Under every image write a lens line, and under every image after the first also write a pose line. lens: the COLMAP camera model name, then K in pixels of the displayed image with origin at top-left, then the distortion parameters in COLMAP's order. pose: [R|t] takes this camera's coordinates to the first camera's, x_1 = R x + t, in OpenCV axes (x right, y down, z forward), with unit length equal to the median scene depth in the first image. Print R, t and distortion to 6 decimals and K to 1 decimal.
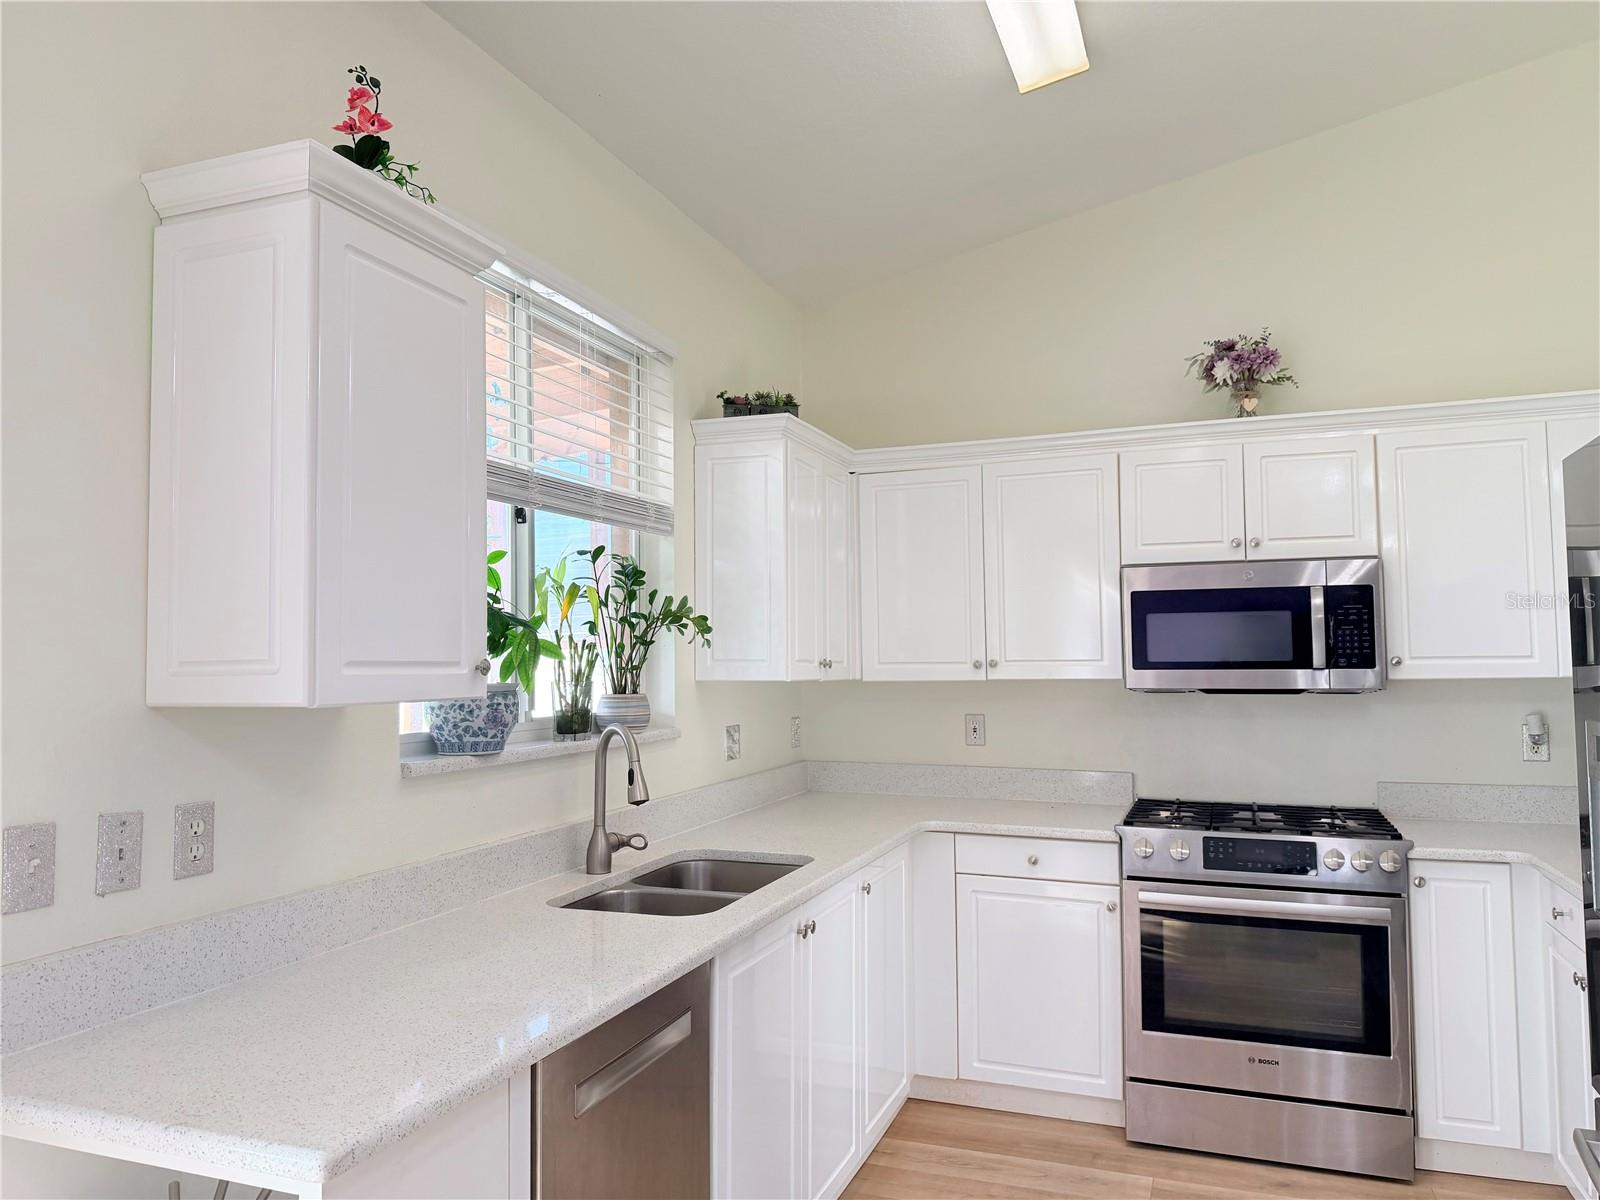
lens RADIAL K [[1138.9, 0, 791.0], [0, 1138.9, 601.9], [0, 0, 1]] dist [0.066577, -0.091206]
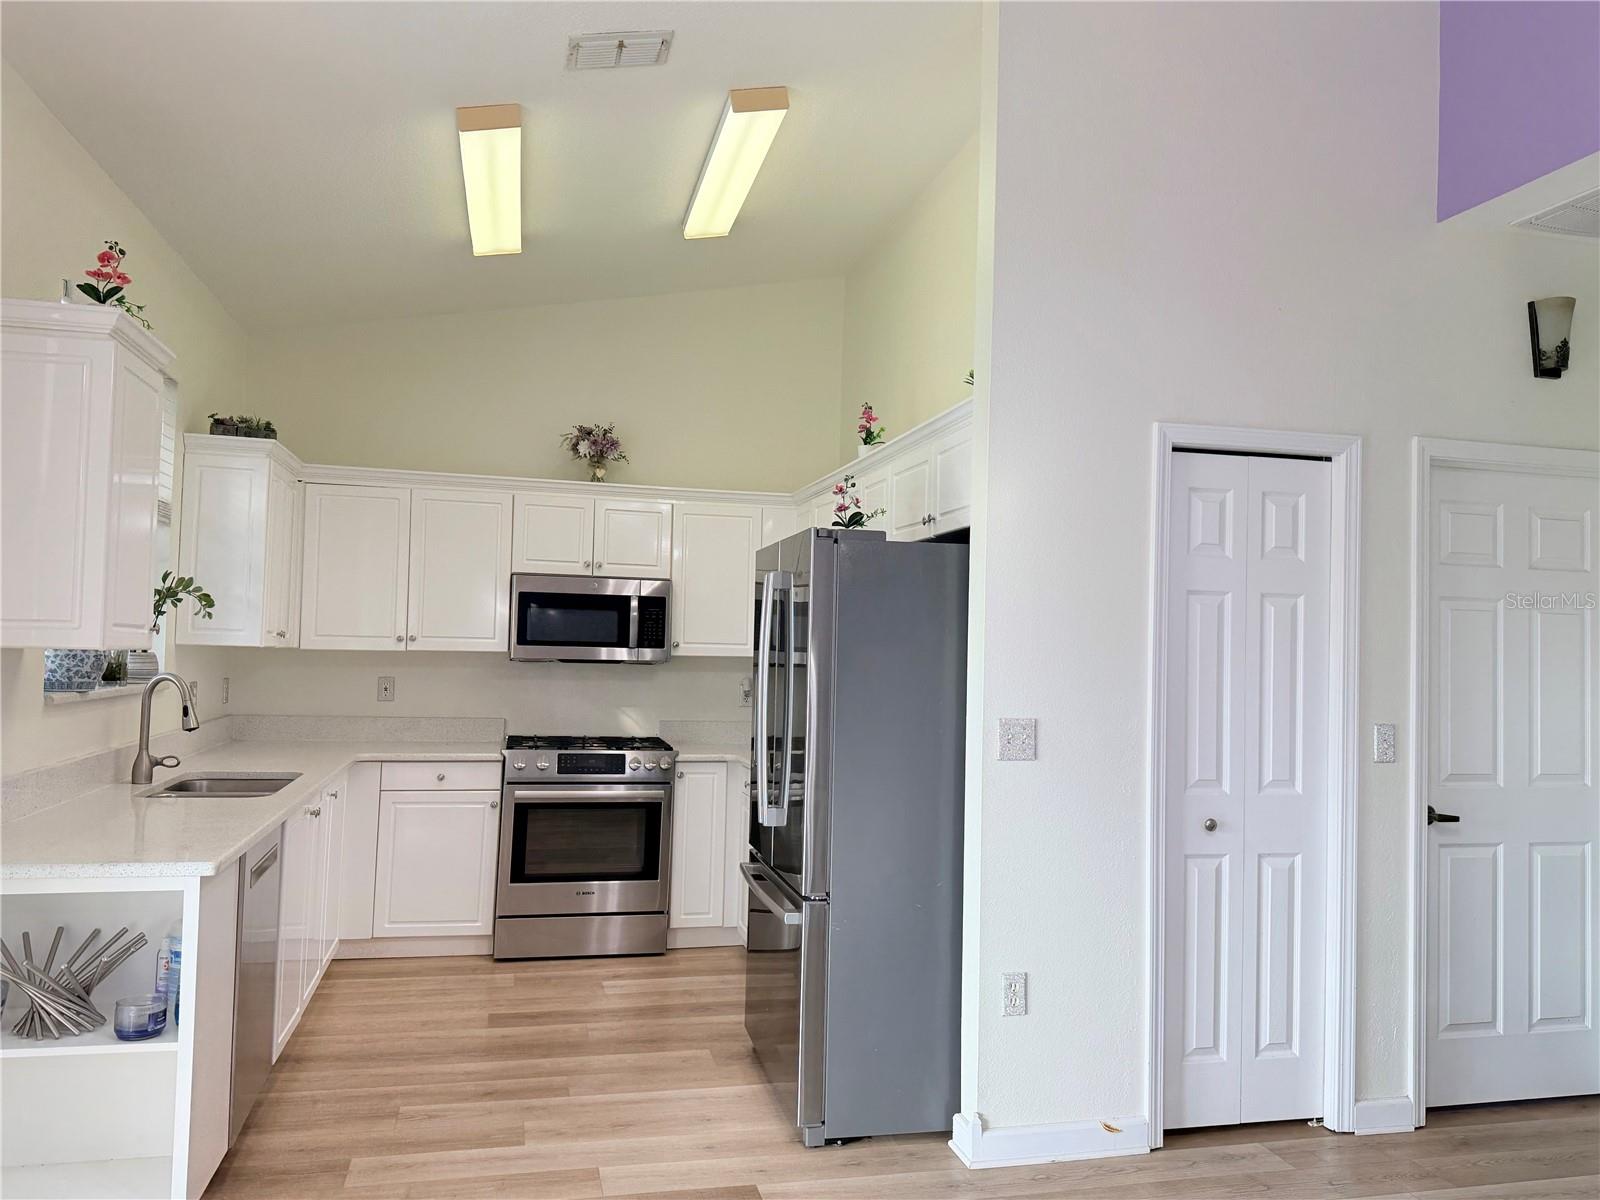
lens RADIAL K [[1195.4, 0, 809.1], [0, 1195.4, 611.2], [0, 0, 1]] dist [0.071529, -0.003502]
pose [[0.820991, 0.047938, 0.568926, -0.292274], [-0.063425, 0.997959, 0.007437, -0.021099], [-0.567408, -0.042189, 0.822355, -0.511322]]
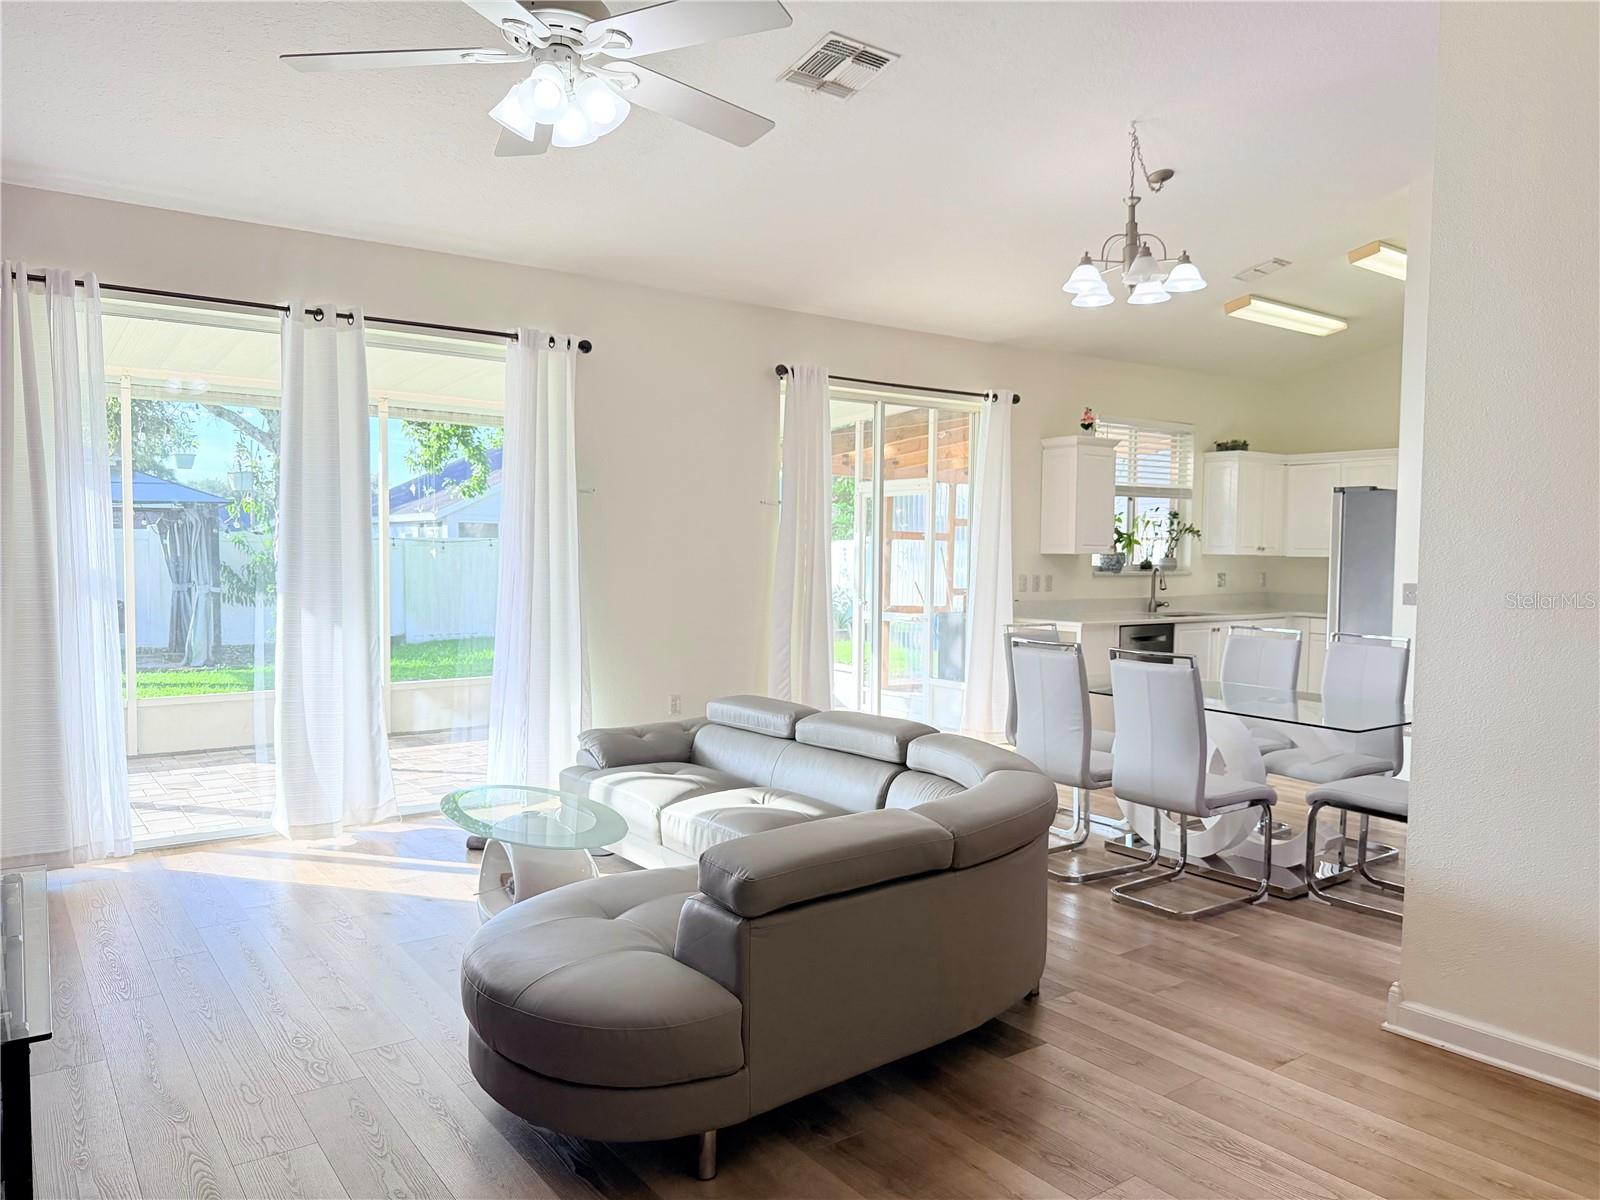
lens RADIAL K [[1138.9, 0, 809.8], [0, 1138.9, 608.3], [0, 0, 1]] dist [0.066577, -0.091206]
pose [[0.846964, 0.045531, -0.529697, 0.590778], [0.010427, 0.994712, 0.102174, -0.091677], [0.531548, -0.092061, 0.842010, -1.815883]]
